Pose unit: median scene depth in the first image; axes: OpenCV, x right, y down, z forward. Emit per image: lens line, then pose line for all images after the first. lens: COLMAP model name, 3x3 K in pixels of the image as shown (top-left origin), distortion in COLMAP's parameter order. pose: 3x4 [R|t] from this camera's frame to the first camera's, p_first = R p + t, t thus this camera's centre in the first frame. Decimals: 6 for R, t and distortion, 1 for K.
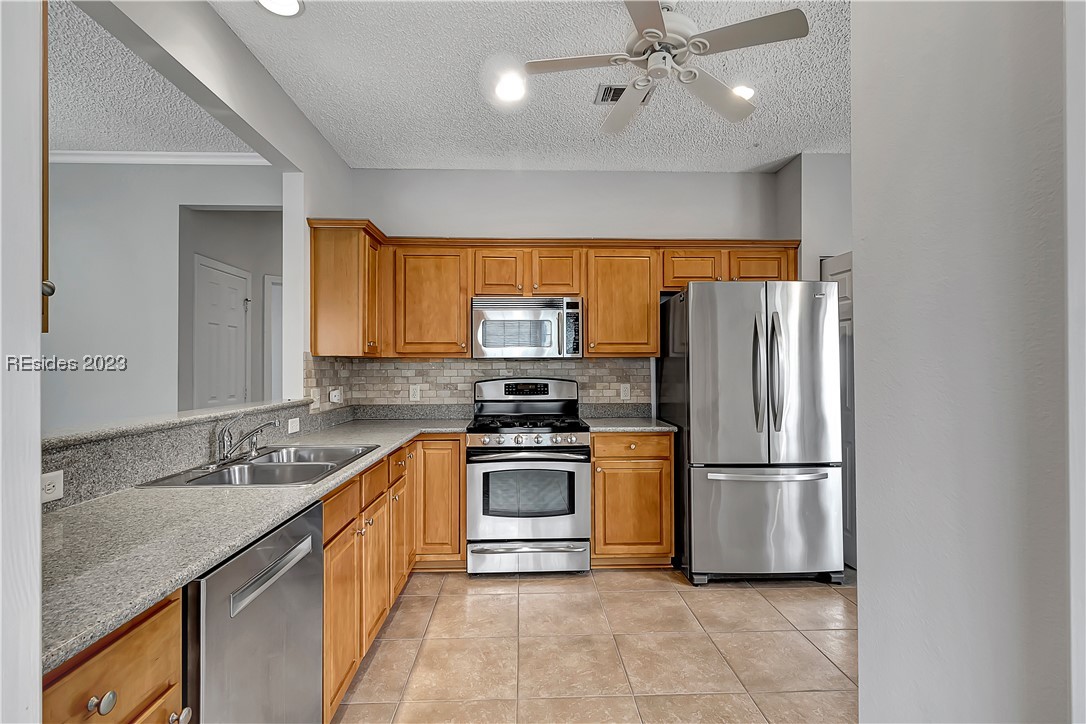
lens RADIAL K [[503.9, 0, 554.2], [0, 503.9, 365.0], [0, 0, 1]] dist [0.002623, 0.000156]
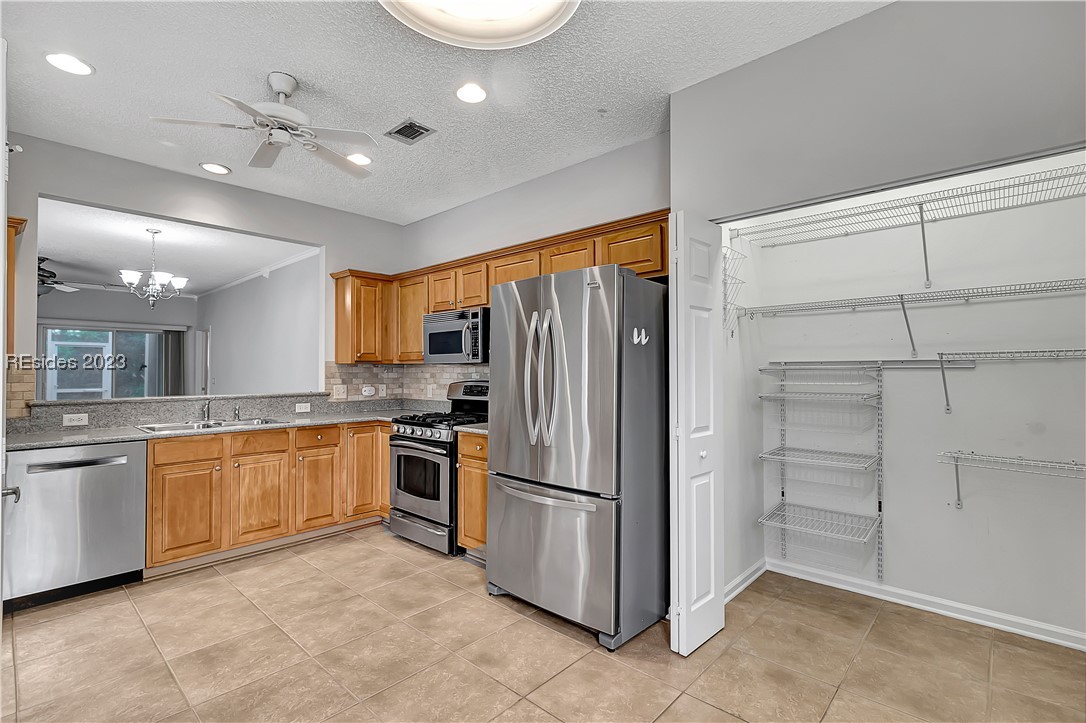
lens RADIAL K [[500.5, 0, 531.6], [0, 500.5, 360.7], [0, 0, 1]] dist [0.000545, -0.000018]
pose [[0.704881, -0.012405, -0.709217, 0.898626], [0.003862, 0.999899, -0.013651, -0.003553], [0.709315, 0.006884, 0.704858, 0.317966]]
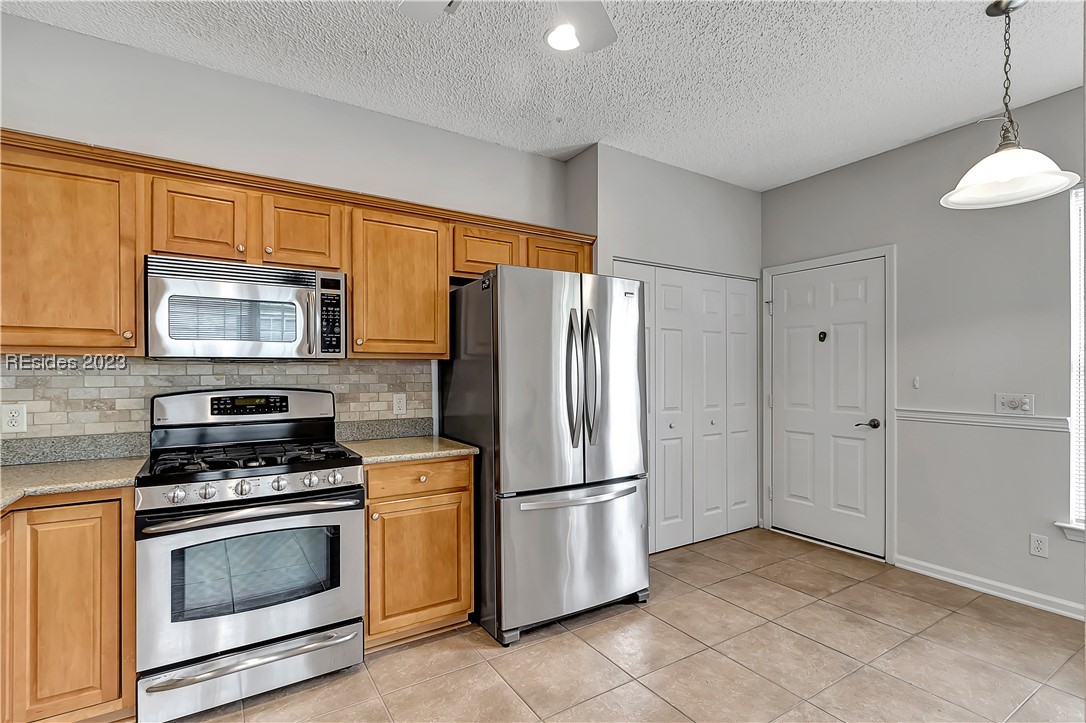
lens RADIAL K [[501.1, 0, 556.4], [0, 501.1, 373.4], [0, 0, 1]] dist [0.002451, -0.000124]
pose [[0.862417, -0.000778, 0.506197, -0.045466], [-0.003216, 0.999970, 0.007016, 0.000209], [-0.506188, -0.007678, 0.862389, 0.241525]]
